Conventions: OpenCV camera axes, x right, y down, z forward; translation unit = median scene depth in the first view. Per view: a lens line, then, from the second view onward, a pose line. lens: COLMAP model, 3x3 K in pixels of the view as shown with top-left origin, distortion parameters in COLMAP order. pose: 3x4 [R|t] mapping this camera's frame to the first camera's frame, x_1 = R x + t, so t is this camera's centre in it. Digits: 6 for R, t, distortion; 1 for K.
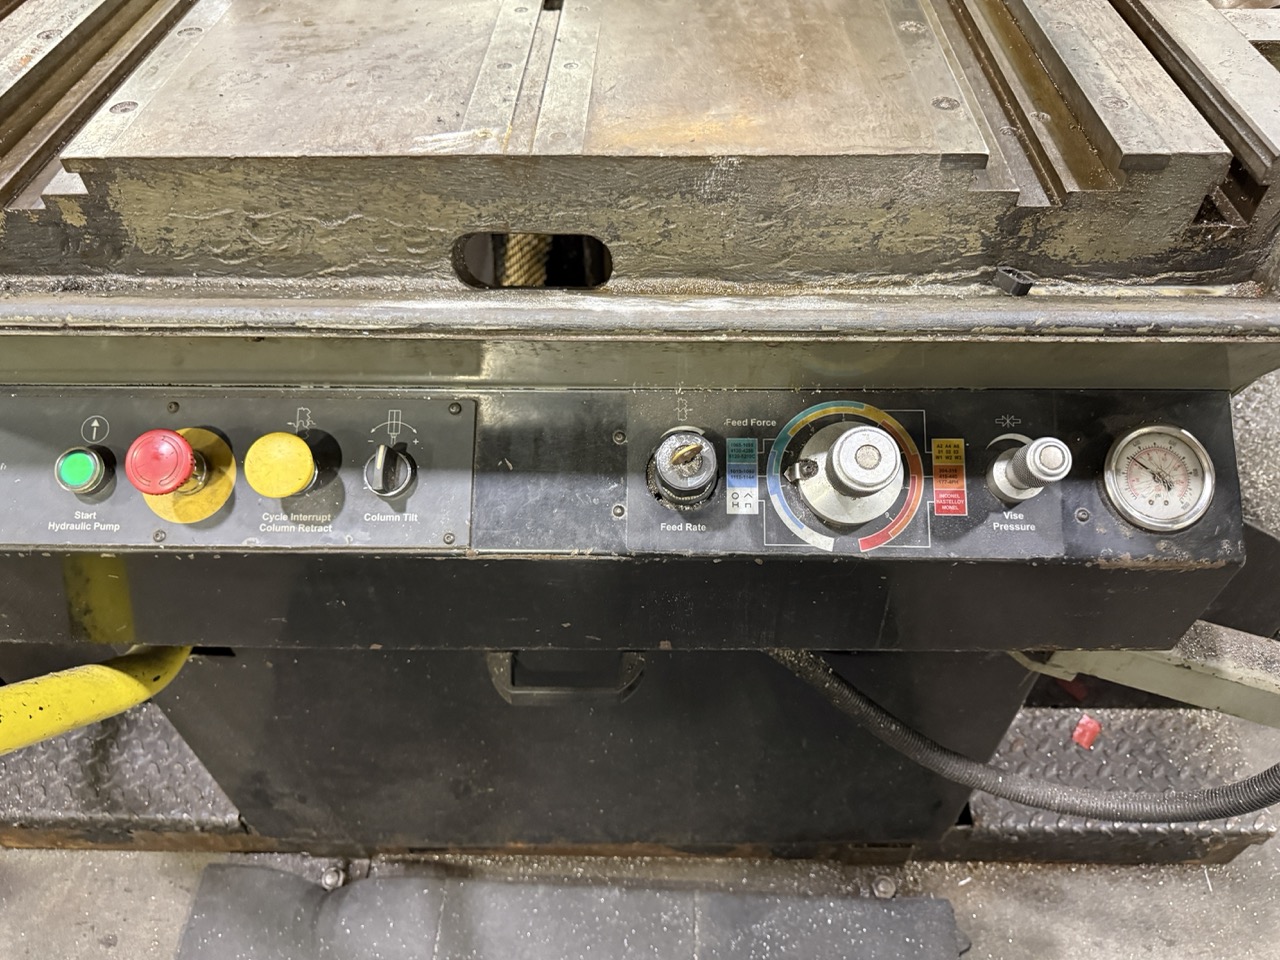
lens RADIAL K [[904.7, 0, 648.1], [0, 904.7, 467.9], [0, 0, 1]] dist [0.060298, -0.083134]
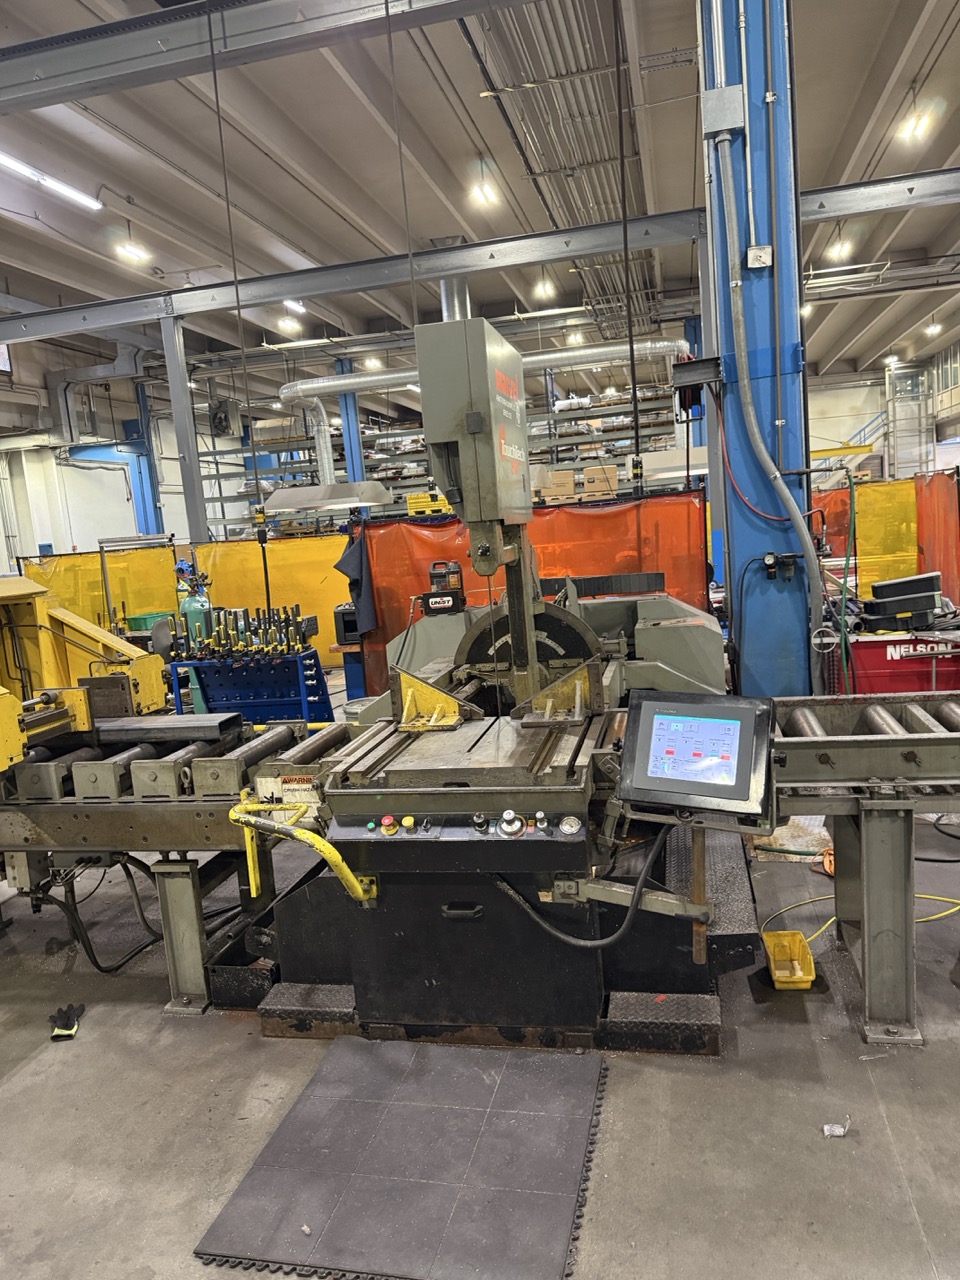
lens RADIAL K [[904.7, 0, 484.7], [0, 904.7, 640.0], [0, 0, 1]] dist [0.060298, -0.083134]
pose [[0.979233, -0.043367, -0.198047, 1.149940], [-0.089034, 0.785630, -0.612257, 2.375919], [0.182143, 0.617175, 0.765454, -3.675196]]
